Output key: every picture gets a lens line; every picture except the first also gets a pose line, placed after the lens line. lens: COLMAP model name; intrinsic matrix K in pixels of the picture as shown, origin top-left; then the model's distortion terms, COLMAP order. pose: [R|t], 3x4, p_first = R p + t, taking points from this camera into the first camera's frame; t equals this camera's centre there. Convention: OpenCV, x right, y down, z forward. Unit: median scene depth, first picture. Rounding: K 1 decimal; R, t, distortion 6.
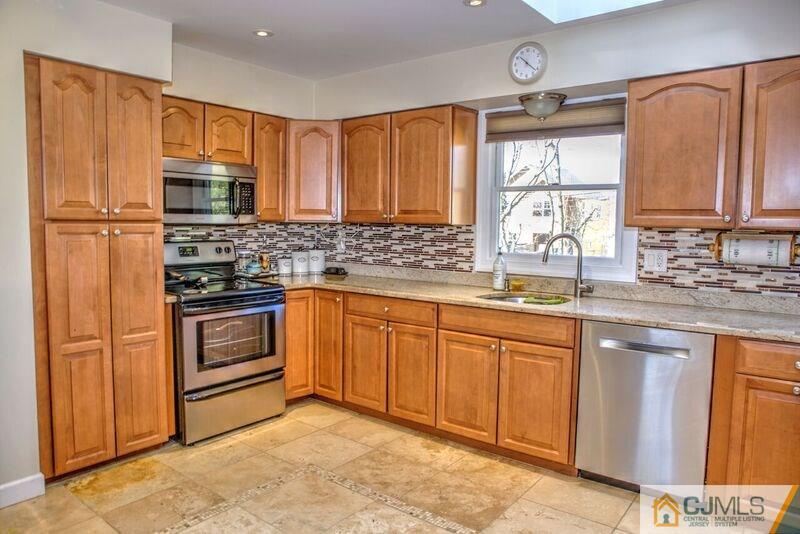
lens RADIAL K [[568.1, 0, 401.3], [0, 568.1, 266.6], [0, 0, 1]] dist [-0.039566, 0.022191]
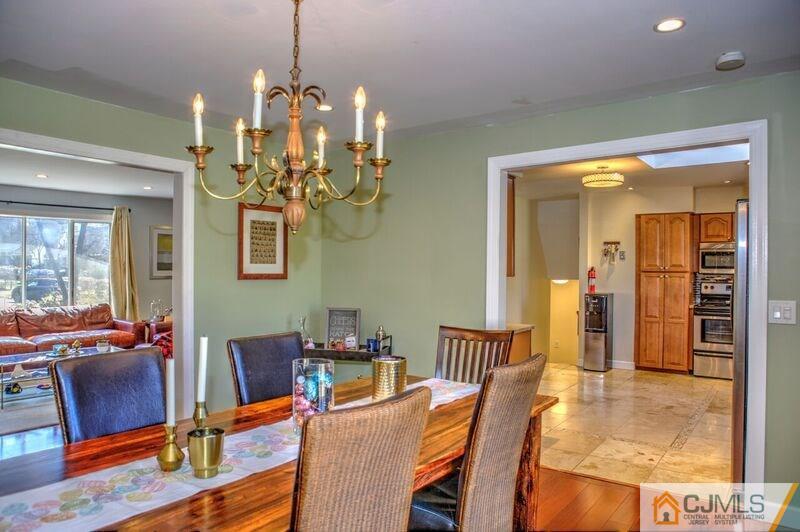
lens RADIAL K [[568.1, 0, 405.3], [0, 568.1, 267.7], [0, 0, 1]] dist [-0.039566, 0.022191]
pose [[0.029493, -0.009205, -0.999523, 1.753431], [-0.092307, 0.995660, -0.011893, 0.032877], [0.995294, 0.092614, 0.028516, -0.205724]]
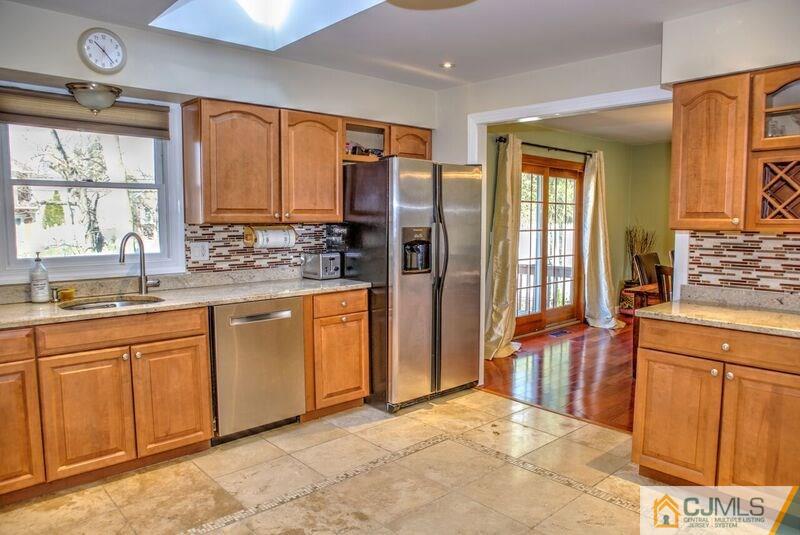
lens RADIAL K [[568.1, 0, 400.2], [0, 568.1, 270.2], [0, 0, 1]] dist [-0.039566, 0.022191]
pose [[0.163523, -0.103412, 0.981105, -0.659684], [0.083221, 0.992392, 0.090731, -0.045235], [-0.983023, 0.066812, 0.170885, 0.393751]]
